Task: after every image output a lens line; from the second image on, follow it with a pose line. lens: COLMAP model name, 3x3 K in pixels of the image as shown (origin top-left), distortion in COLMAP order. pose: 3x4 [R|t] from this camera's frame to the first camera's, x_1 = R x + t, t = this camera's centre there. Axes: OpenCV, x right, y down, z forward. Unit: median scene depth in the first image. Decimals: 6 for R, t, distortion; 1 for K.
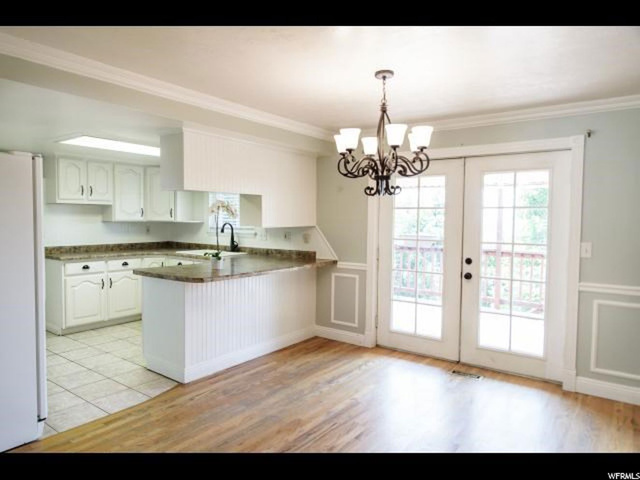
lens RADIAL K [[432.0, 0, 316.8], [0, 432.0, 239.8], [0, 0, 1]] dist [0.006929, 0.000402]
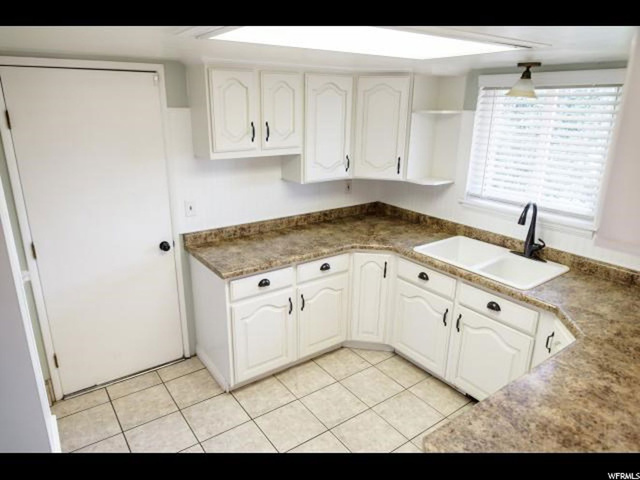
lens RADIAL K [[432.0, 0, 320.9], [0, 432.0, 238.7], [0, 0, 1]] dist [0.006929, 0.000402]
pose [[0.954058, 0.086922, -0.286738, -0.305406], [-0.014081, 0.968946, 0.246873, -0.120367], [0.299292, -0.231493, 0.925654, 0.517003]]
